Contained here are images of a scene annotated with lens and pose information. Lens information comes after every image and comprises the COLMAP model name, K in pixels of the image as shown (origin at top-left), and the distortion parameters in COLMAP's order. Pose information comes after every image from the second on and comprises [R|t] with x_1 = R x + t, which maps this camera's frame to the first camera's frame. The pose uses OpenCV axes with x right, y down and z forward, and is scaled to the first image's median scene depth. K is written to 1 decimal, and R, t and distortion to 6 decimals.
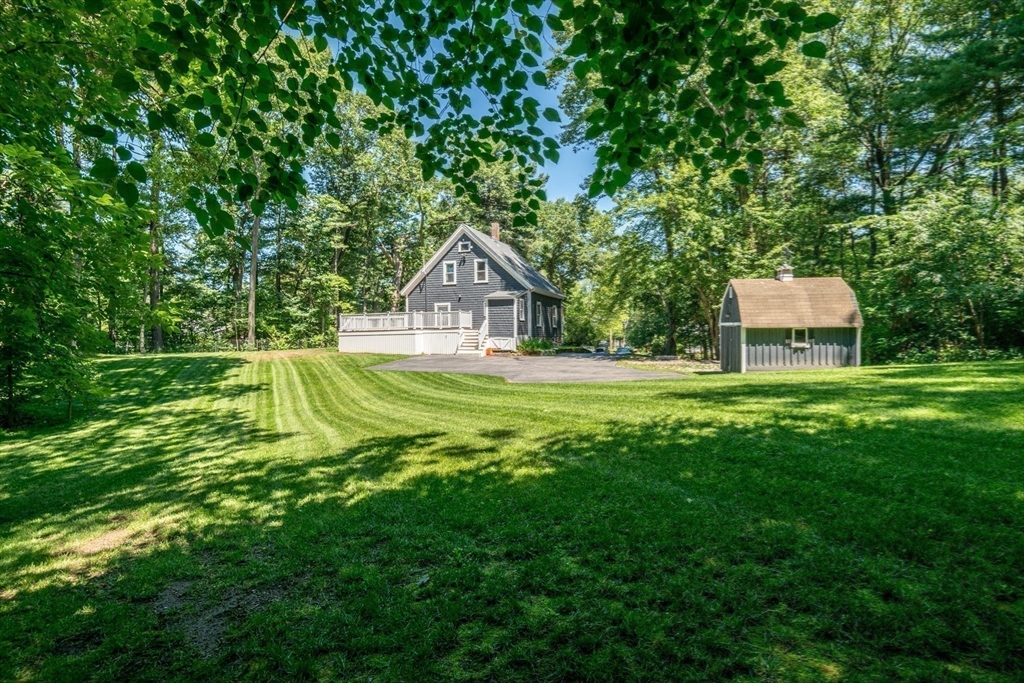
lens RADIAL K [[547.9, 0, 510.3], [0, 547.9, 337.6], [0, 0, 1]] dist [-0.002019, -0.000006]
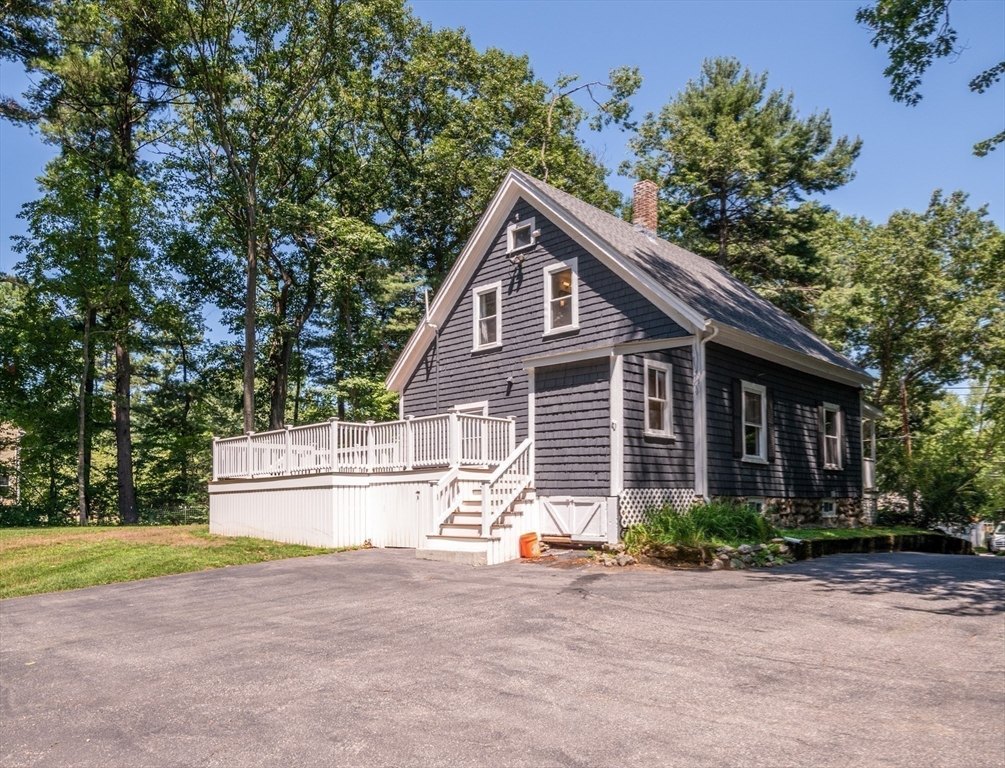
lens RADIAL K [[741.4, 0, 495.8], [0, 741.4, 481.3], [0, 0, 1]] dist [-0.036480, -0.004578]
pose [[0.897065, -0.007438, -0.441835, 0.107518], [-0.008130, 0.999411, -0.033331, 0.004370], [0.441823, 0.033492, 0.896477, 0.587044]]
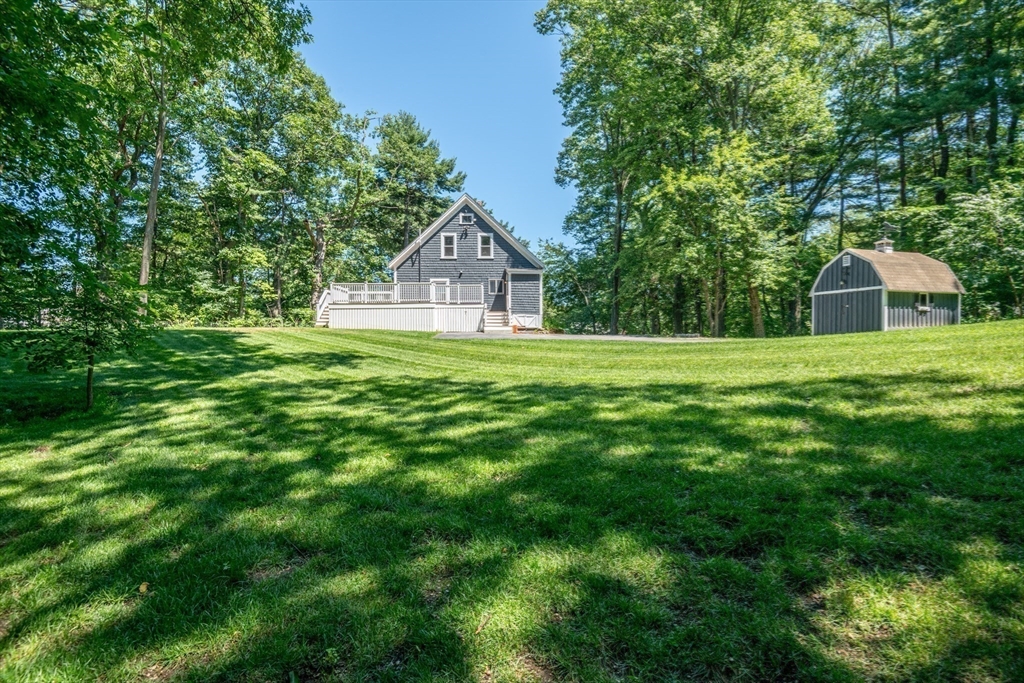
lens RADIAL K [[467.0, 0, 514.0], [0, 467.0, 344.2], [0, 0, 1]] dist [-0.010880, -0.000612]
pose [[0.922501, 0.002456, 0.385988, -0.316272], [-0.001870, 0.999996, -0.001894, 0.047813], [-0.385991, 0.001026, 0.922502, 0.245359]]
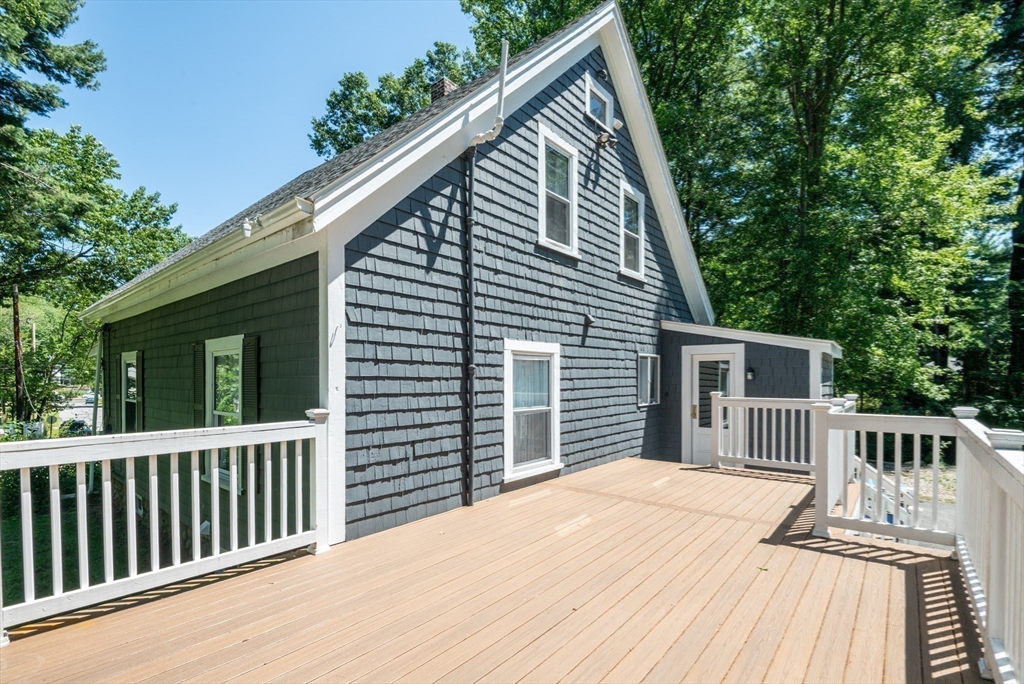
lens RADIAL K [[467.0, 0, 520.1], [0, 467.0, 378.1], [0, 0, 1]] dist [-0.010880, -0.000612]
pose [[0.348510, 0.000483, 0.937305, -0.280424], [0.001838, 0.999998, -0.001198, -0.051941], [-0.937303, 0.002141, 0.348508, 0.972714]]
